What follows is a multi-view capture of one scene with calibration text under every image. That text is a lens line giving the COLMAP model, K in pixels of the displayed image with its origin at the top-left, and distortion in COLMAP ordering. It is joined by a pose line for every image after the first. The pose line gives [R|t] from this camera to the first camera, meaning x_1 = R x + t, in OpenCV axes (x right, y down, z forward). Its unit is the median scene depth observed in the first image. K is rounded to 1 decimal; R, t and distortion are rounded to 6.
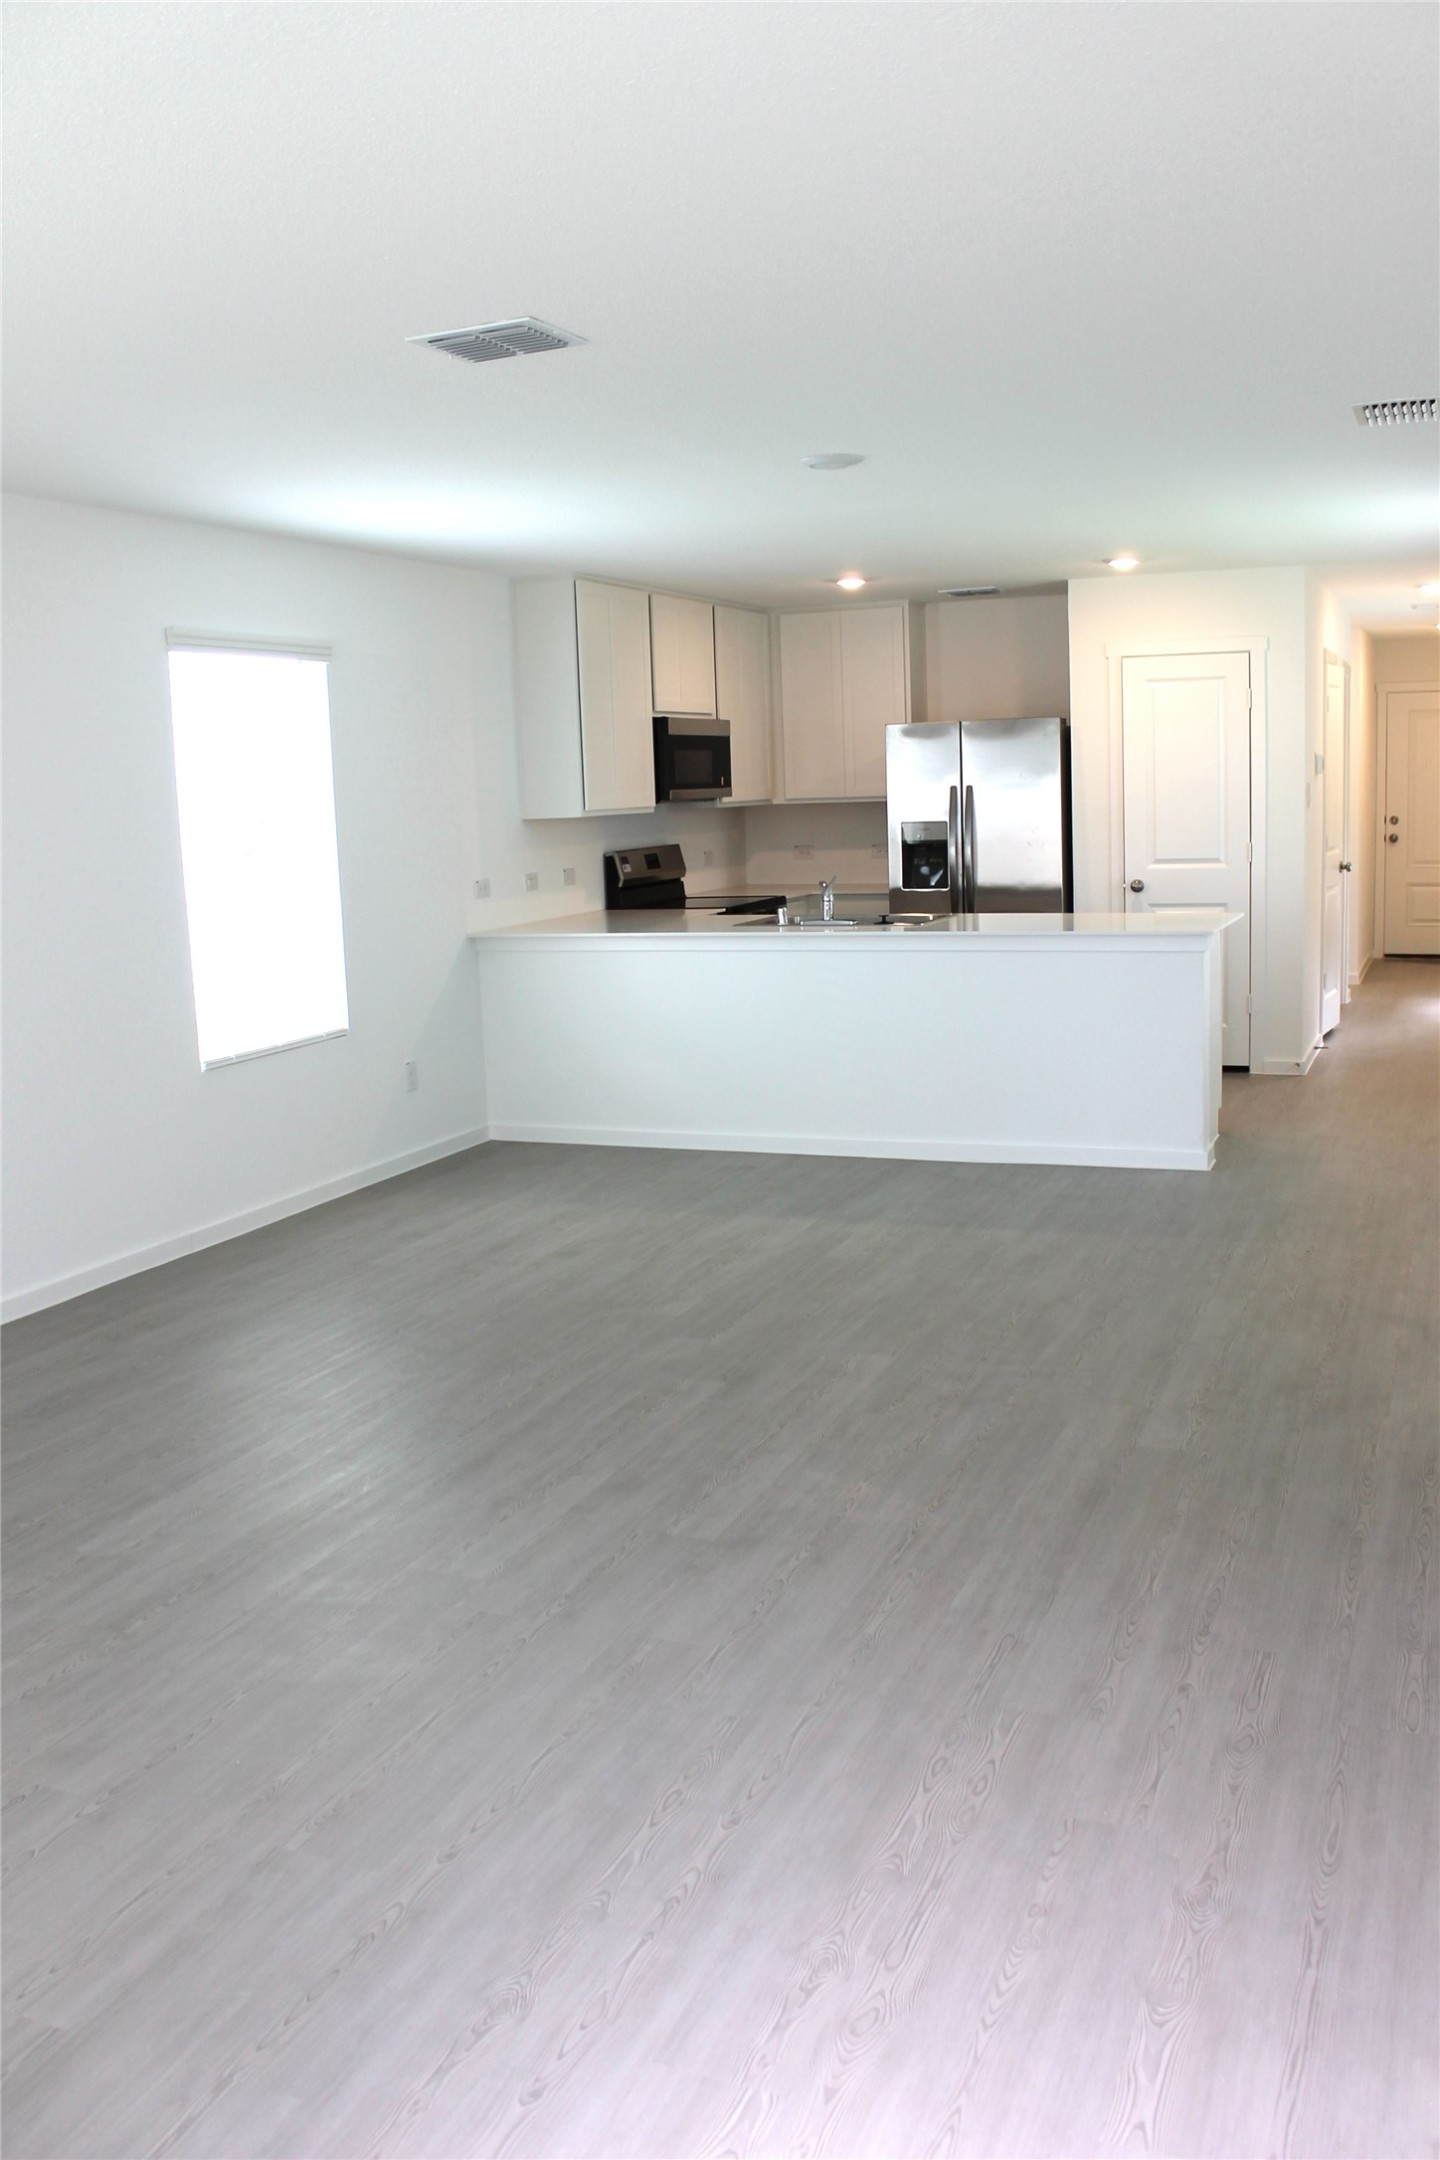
lens RADIAL K [[1806.8, 0, 720.0], [0, 1806.8, 1080.0], [0, 0, 1]] dist [-0.164156, 0.153772]
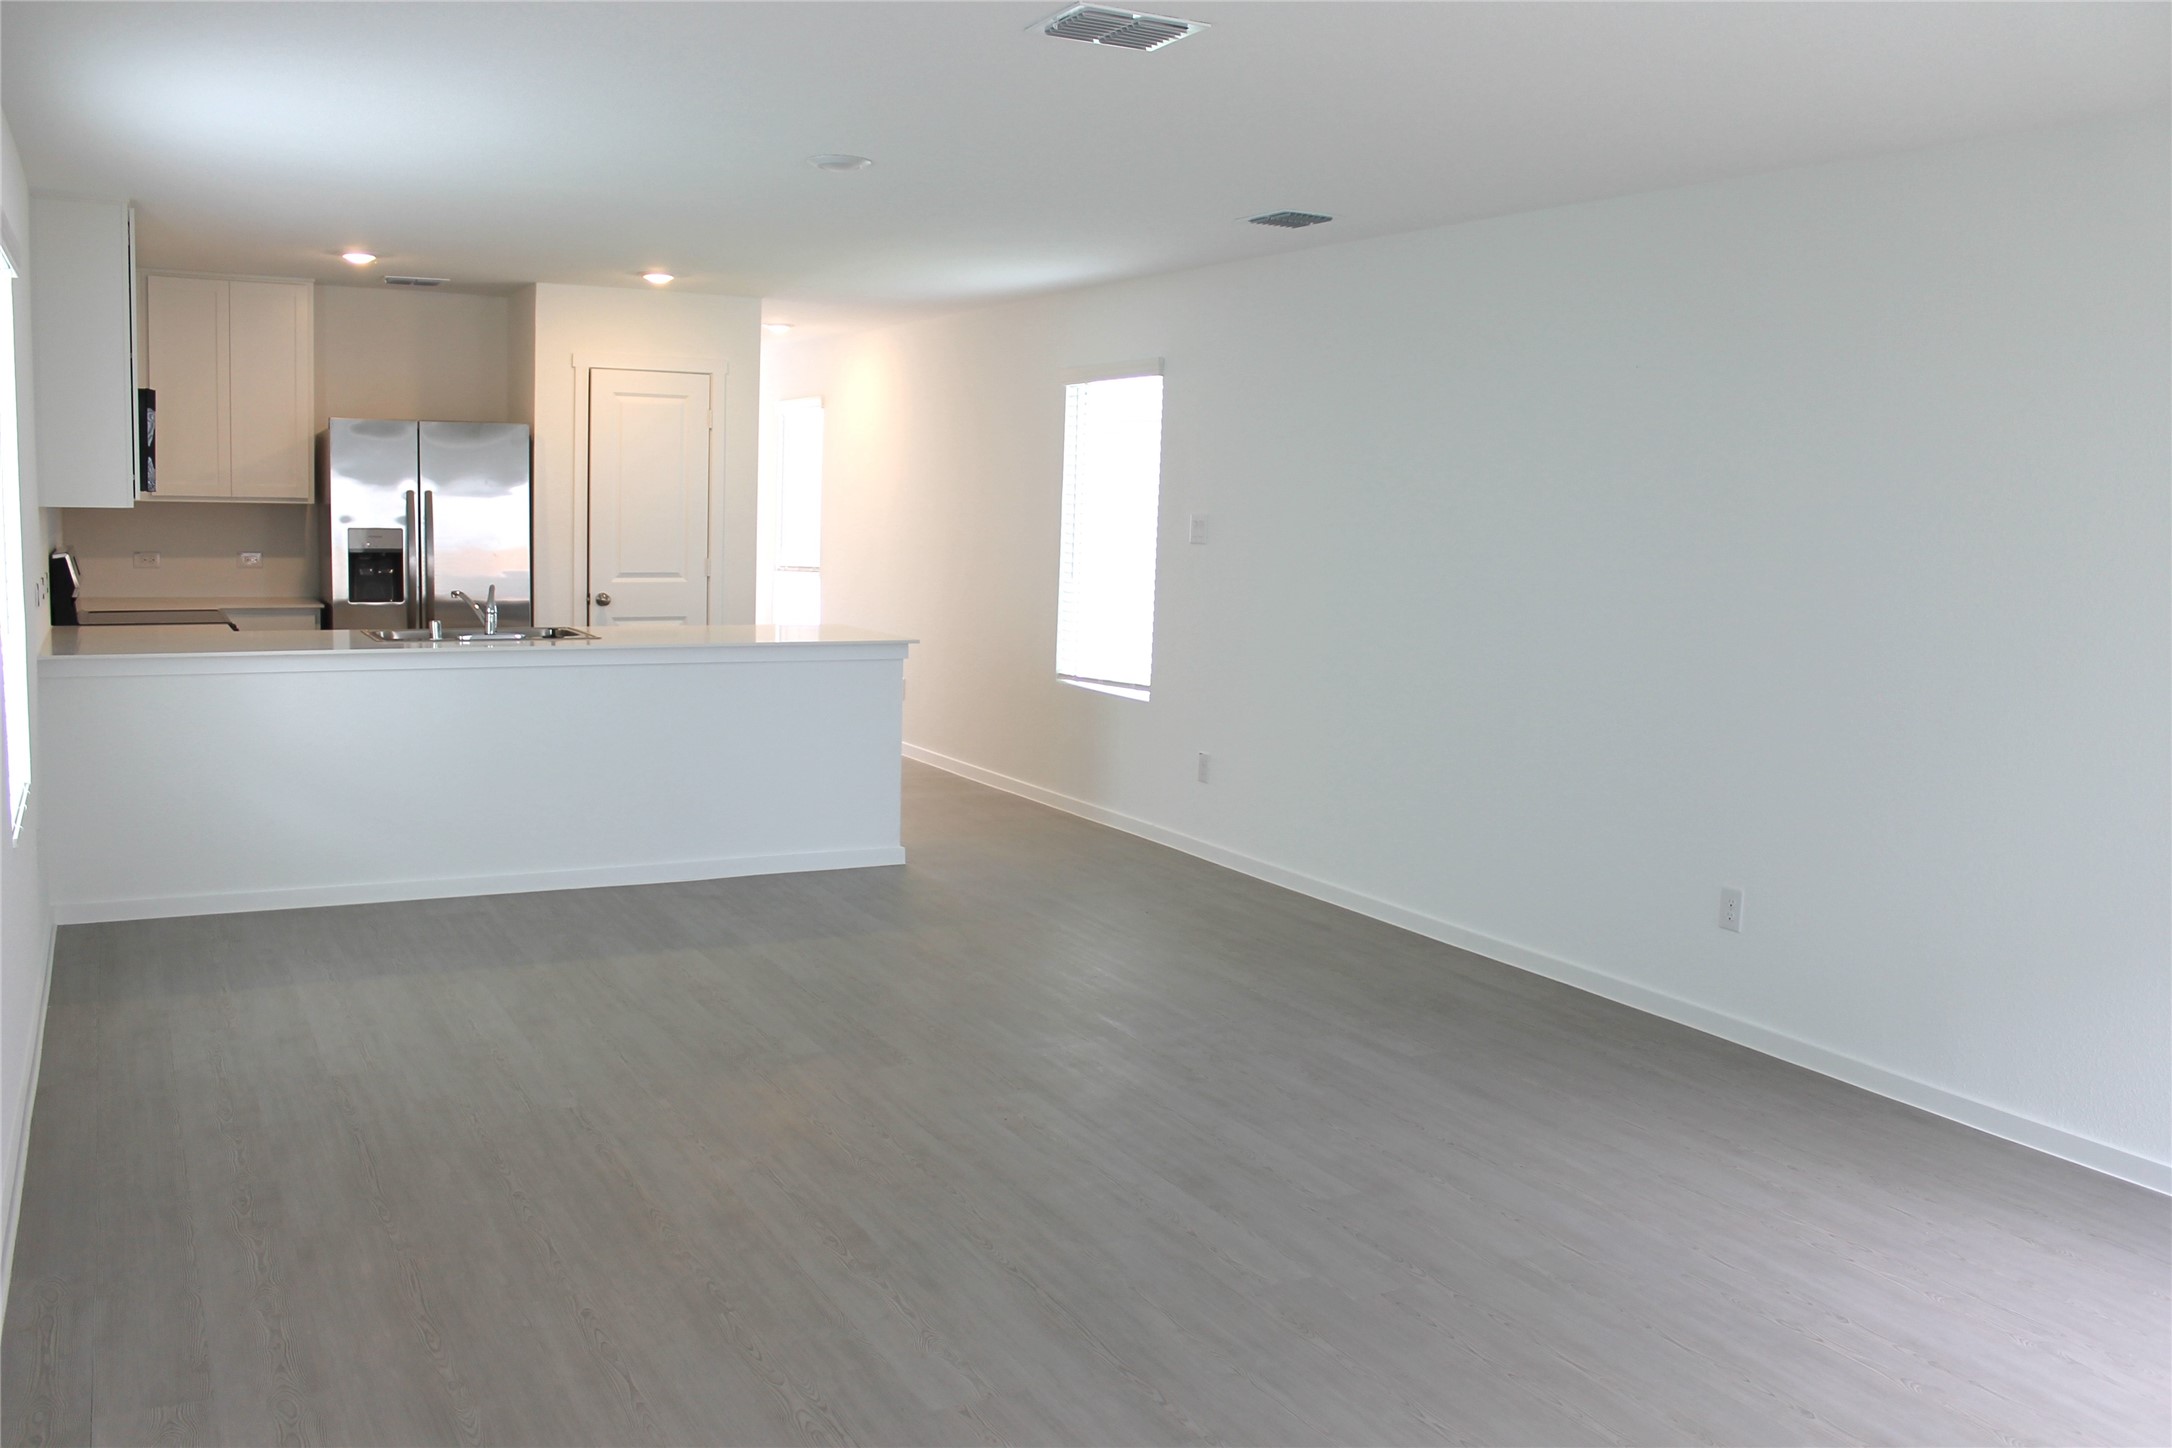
lens RADIAL K [[1829.2, 0, 1086.0], [0, 1829.2, 724.0], [0, 0, 1]] dist [-0.167947, 0.151944]
pose [[0.631309, -0.040332, 0.774482, -0.479444], [0.074036, 0.997220, -0.008419, -0.014975], [-0.771989, 0.062655, 0.632540, 0.212137]]
